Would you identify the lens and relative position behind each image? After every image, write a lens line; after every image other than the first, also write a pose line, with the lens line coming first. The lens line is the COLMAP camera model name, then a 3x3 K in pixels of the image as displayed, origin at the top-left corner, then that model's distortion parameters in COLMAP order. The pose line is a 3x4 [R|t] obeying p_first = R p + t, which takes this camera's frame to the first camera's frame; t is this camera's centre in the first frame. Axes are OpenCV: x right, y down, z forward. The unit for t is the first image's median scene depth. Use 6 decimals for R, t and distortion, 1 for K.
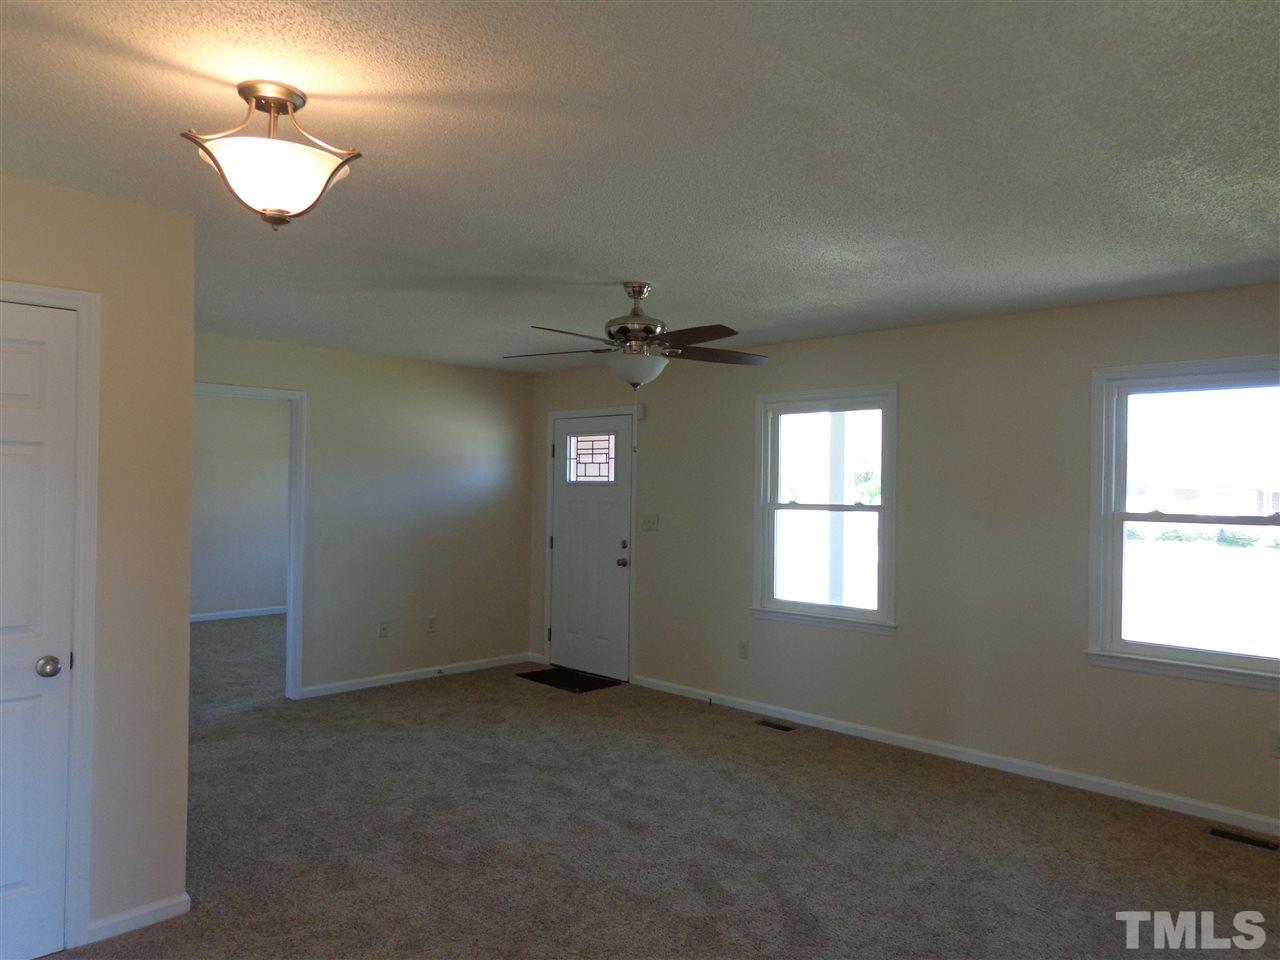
lens RADIAL K [[886.6, 0, 638.3], [0, 886.6, 485.4], [0, 0, 1]] dist [-0.003911, 0.001215]
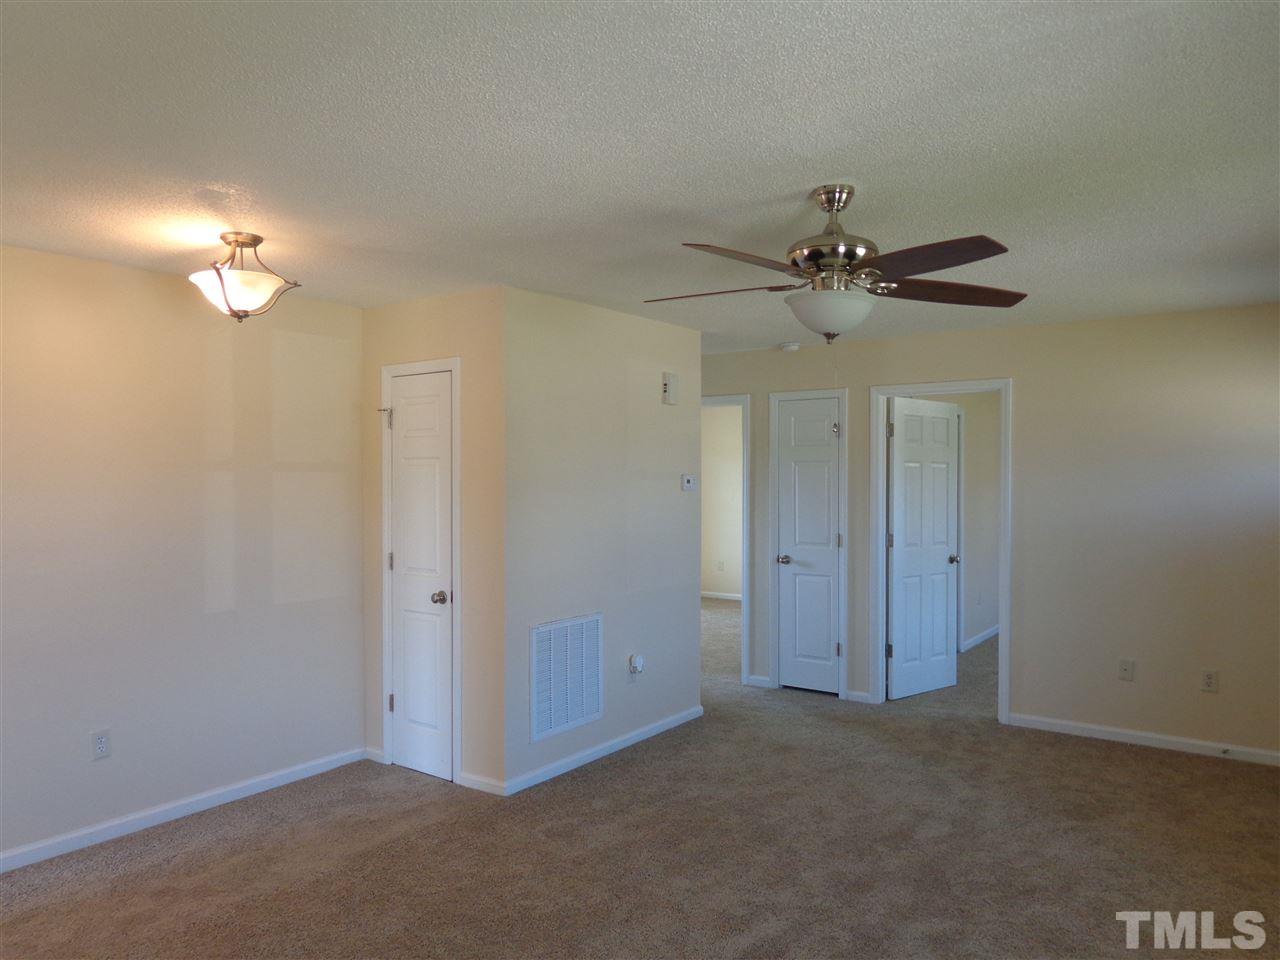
lens RADIAL K [[886.6, 0, 638.3], [0, 886.6, 485.4], [0, 0, 1]] dist [-0.003911, 0.001215]
pose [[0.156055, -0.007975, -0.987716, 0.604479], [0.002338, 0.999968, -0.007705, 0.009887], [0.987746, -0.001107, 0.156069, 0.683792]]
